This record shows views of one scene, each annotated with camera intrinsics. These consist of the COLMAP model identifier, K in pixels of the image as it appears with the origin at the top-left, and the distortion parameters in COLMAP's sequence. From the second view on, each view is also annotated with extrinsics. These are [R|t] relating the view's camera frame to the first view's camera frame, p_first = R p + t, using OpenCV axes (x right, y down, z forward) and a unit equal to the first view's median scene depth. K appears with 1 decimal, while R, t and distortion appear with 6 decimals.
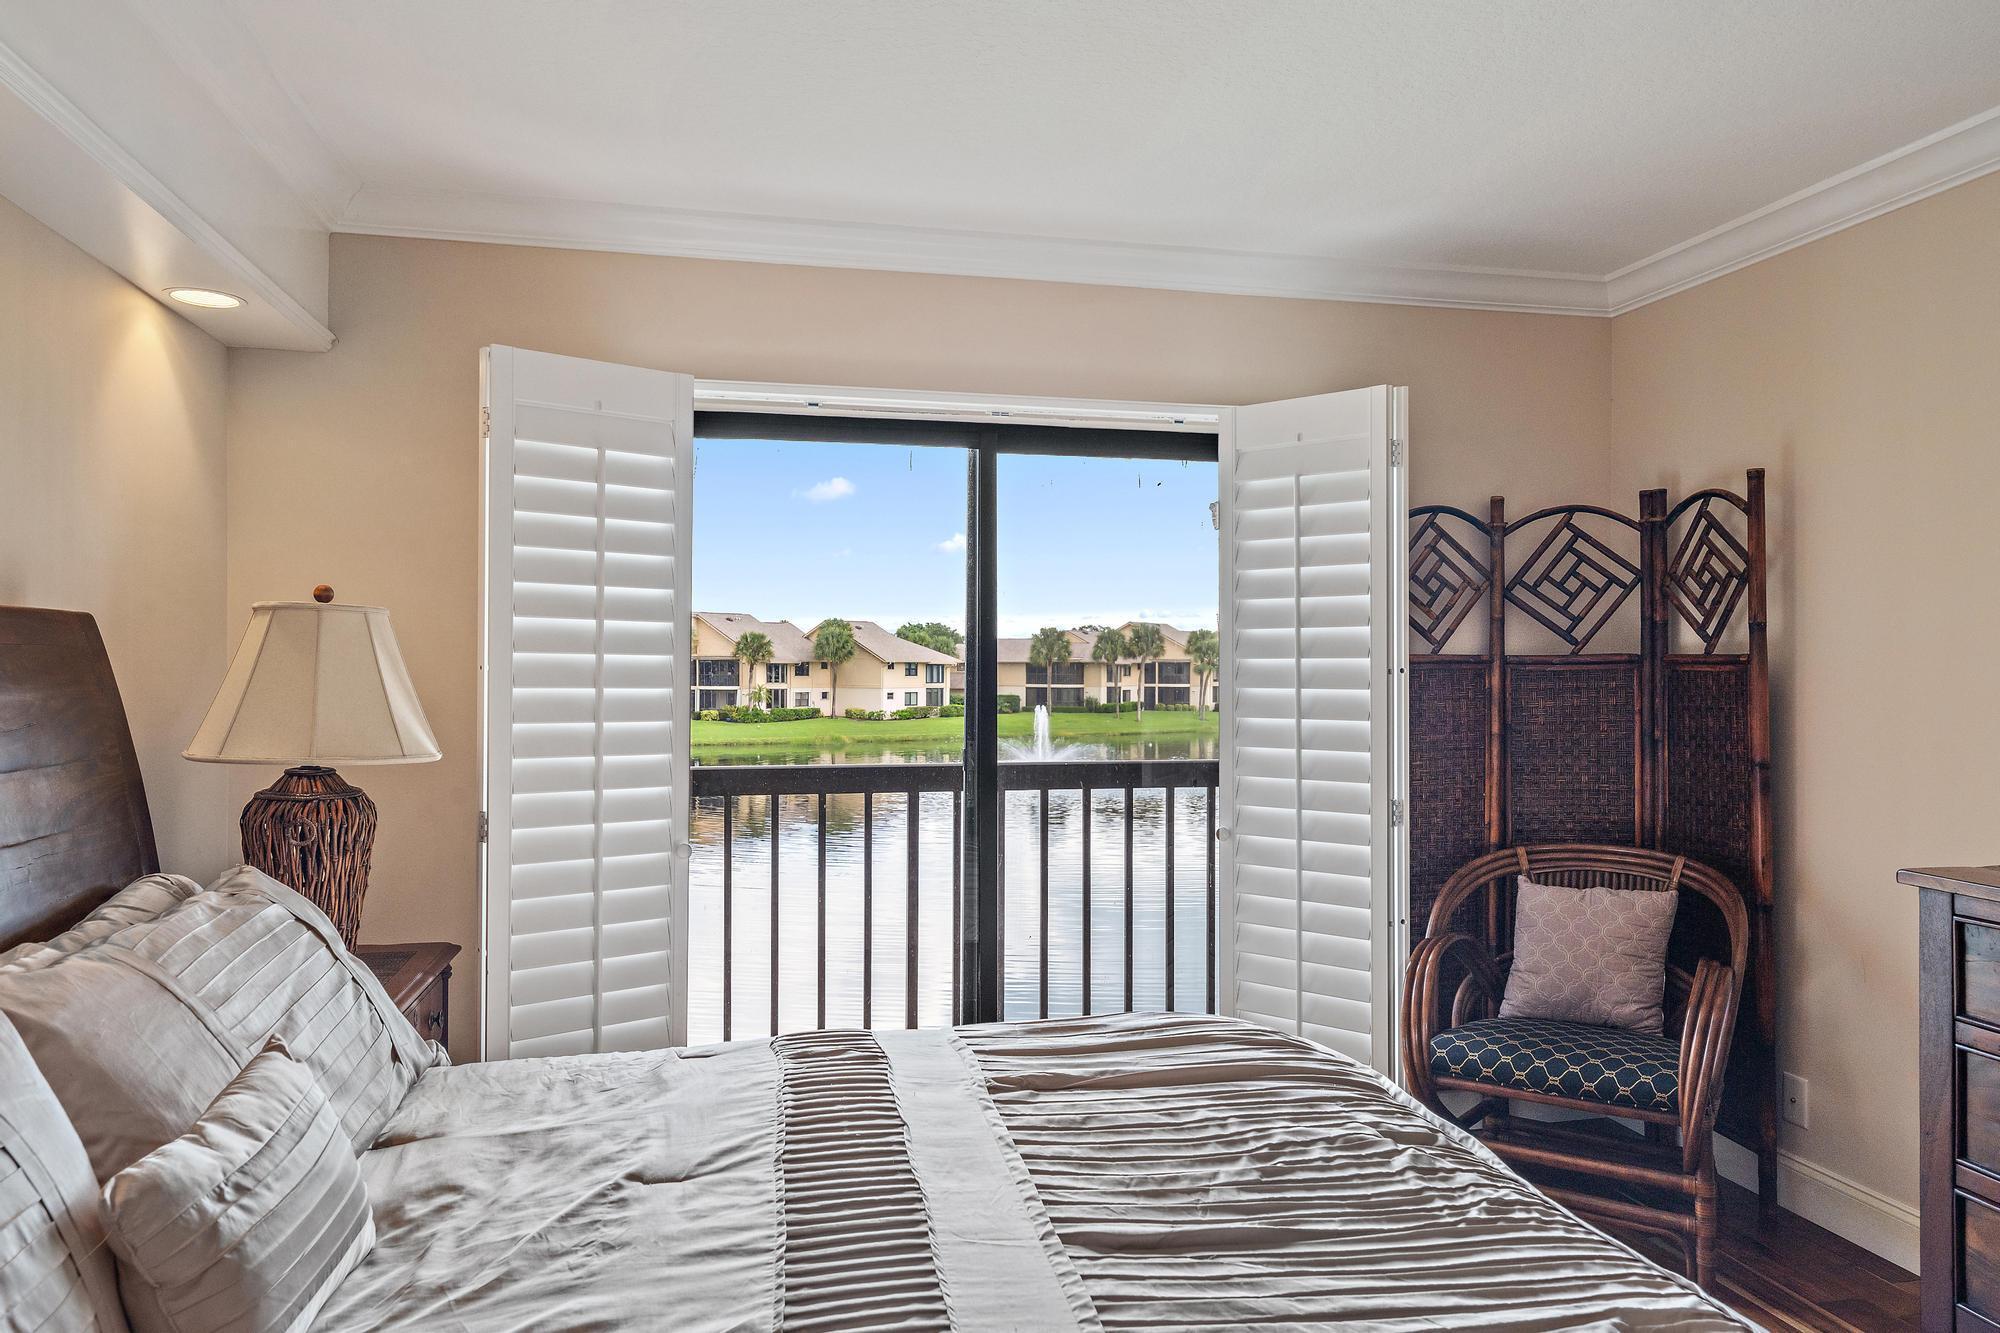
lens RADIAL K [[1323.9, 0, 1000.0], [0, 1323.9, 666.5], [0, 0, 1]] dist [0.000305, 0.005117]
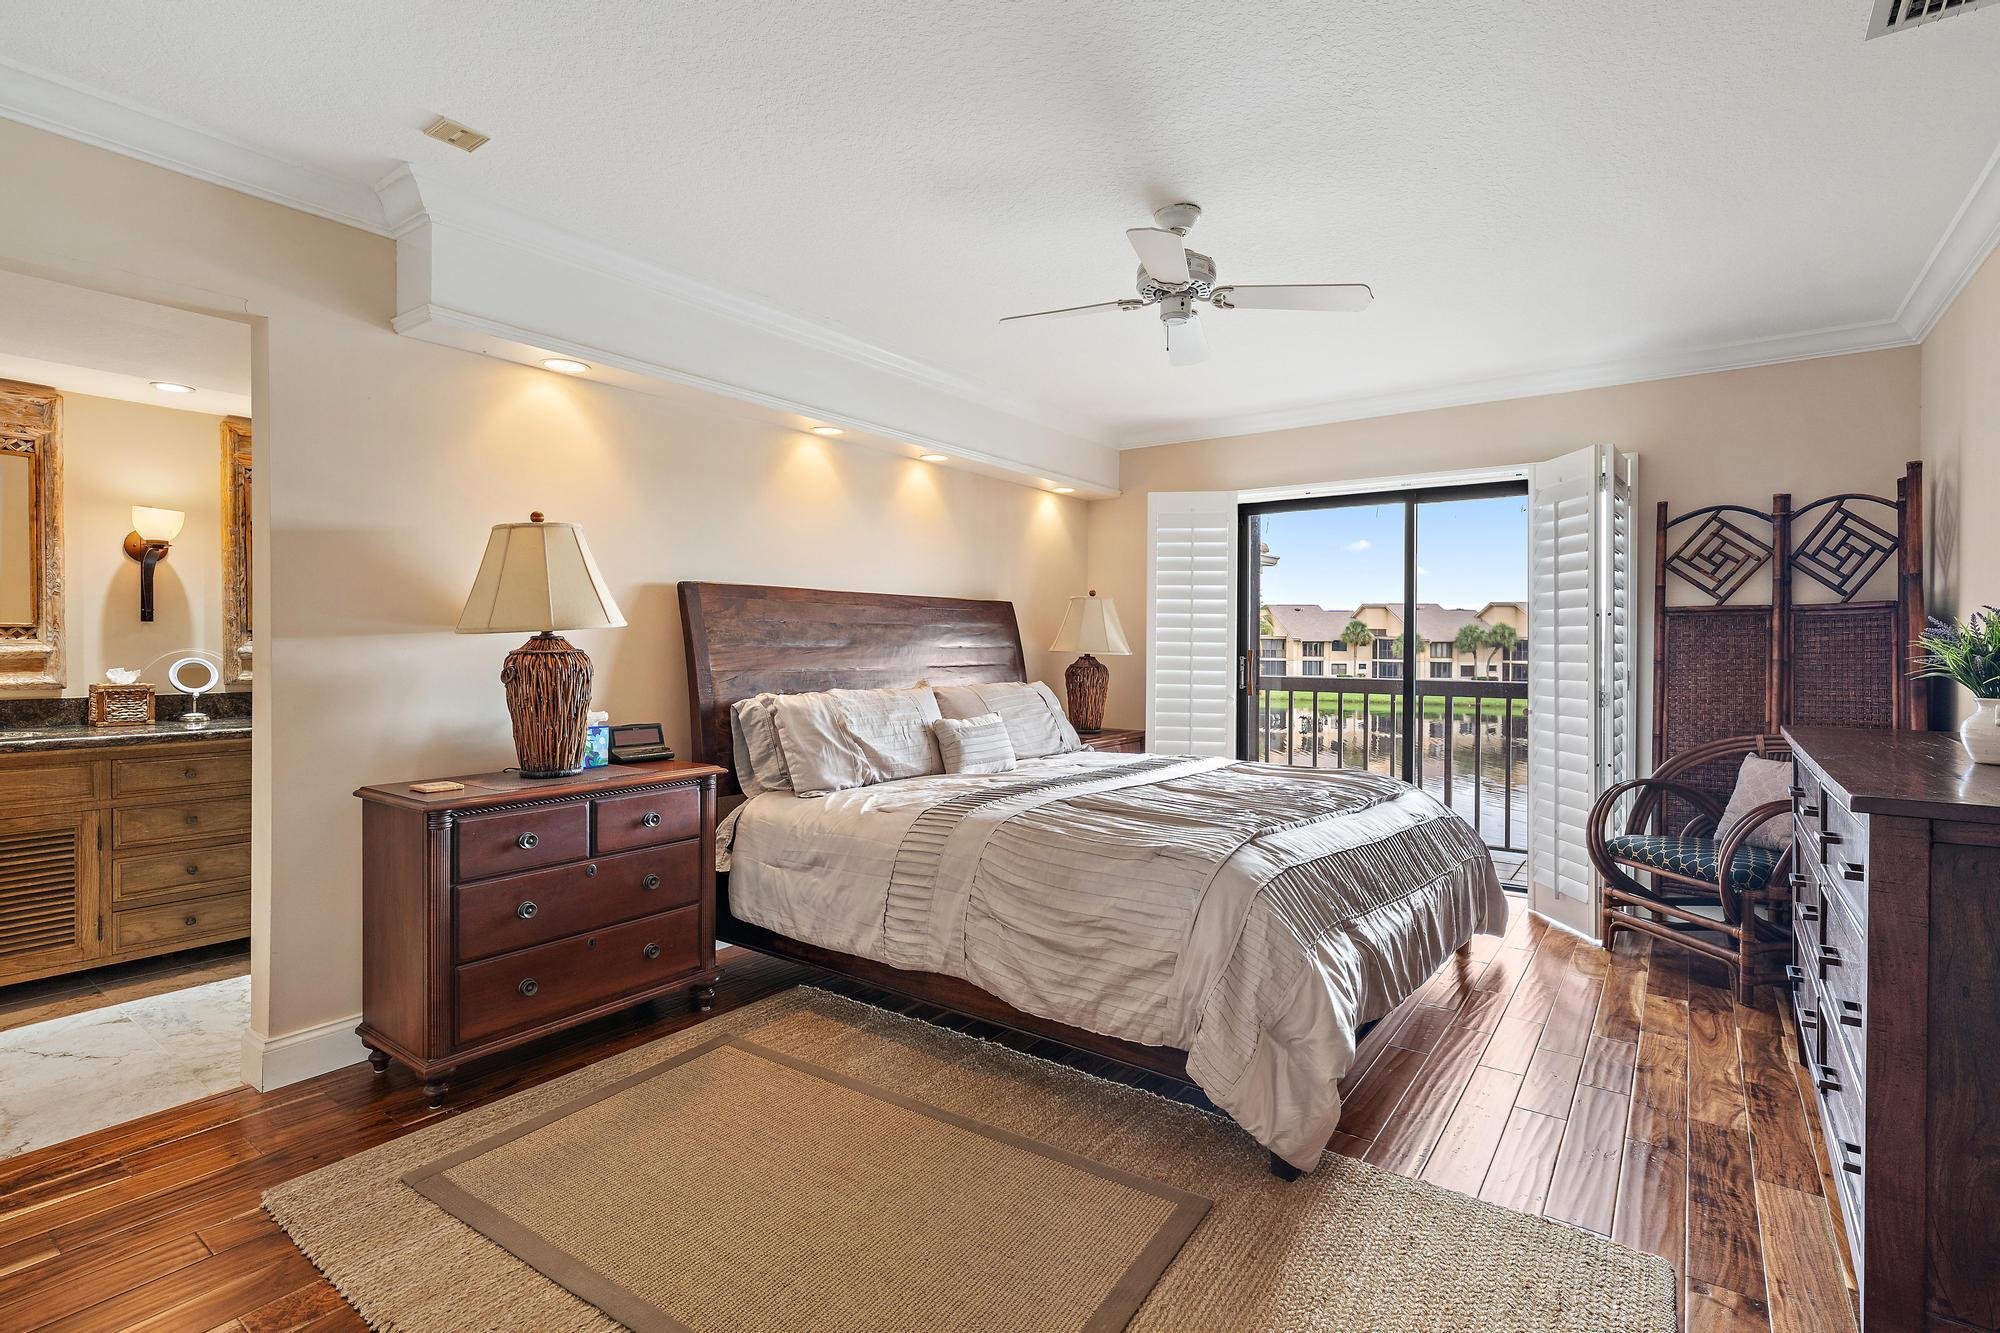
lens RADIAL K [[932.4, 0, 996.0], [0, 932.4, 659.4], [0, 0, 1]] dist [0.003210, -0.000097]
pose [[0.655686, 0.014325, -0.754897, 0.689823], [-0.003746, 0.999869, 0.015719, 0.044331], [0.755024, -0.007479, 0.655655, -0.356252]]
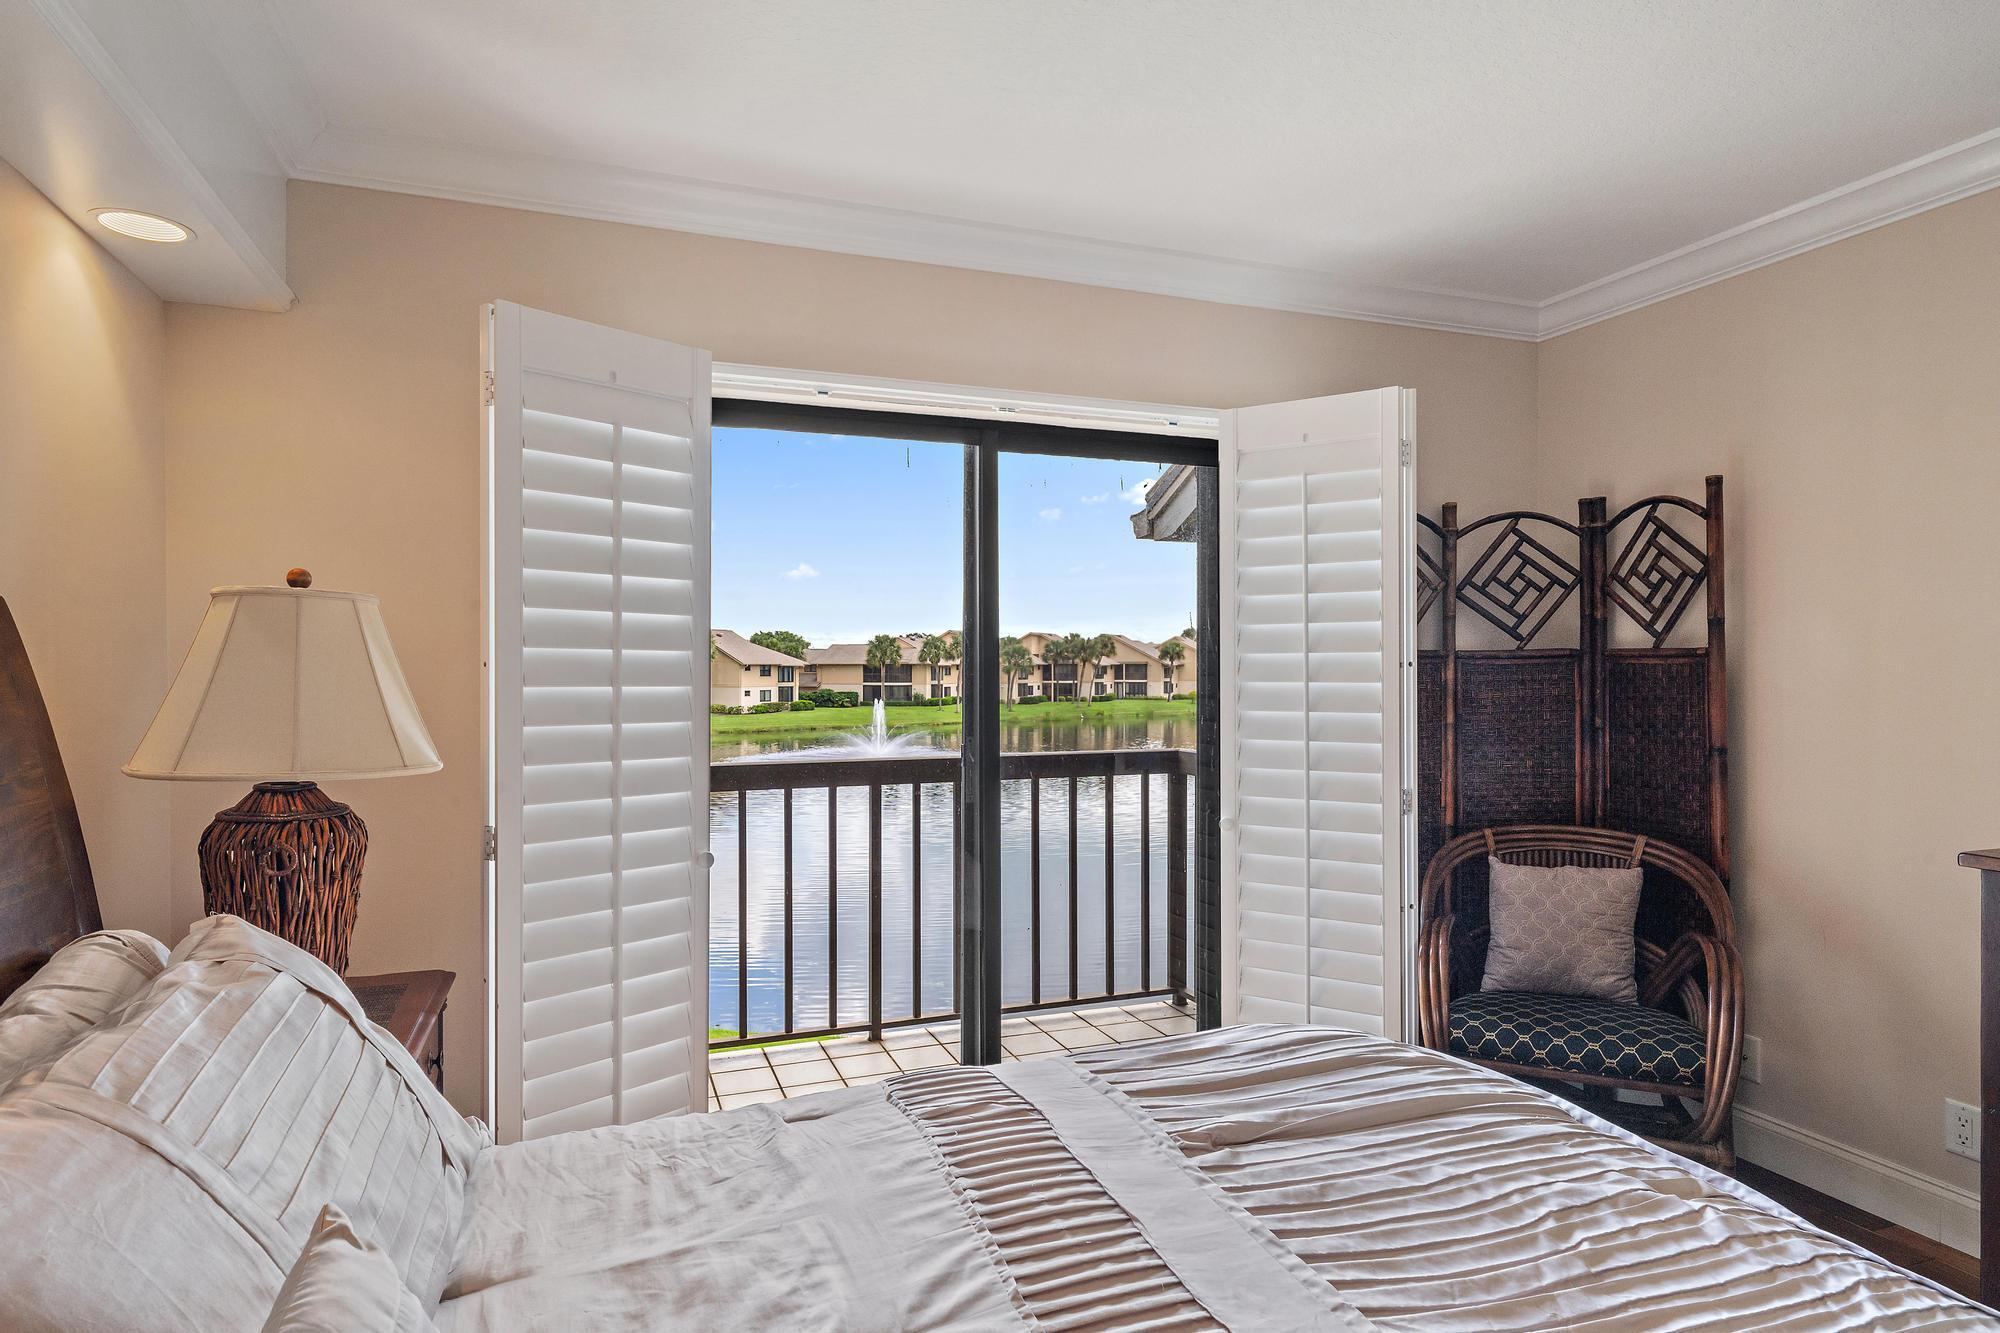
lens RADIAL K [[1101.2, 0, 993.1], [0, 1101.2, 677.1], [0, 0, 1]] dist [0.004377, -0.001548]
pose [[0.990202, -0.006040, 0.139509, -0.139602], [0.004840, 0.999948, 0.008936, 0.003923], [-0.139556, -0.008173, 0.990180, 0.193820]]
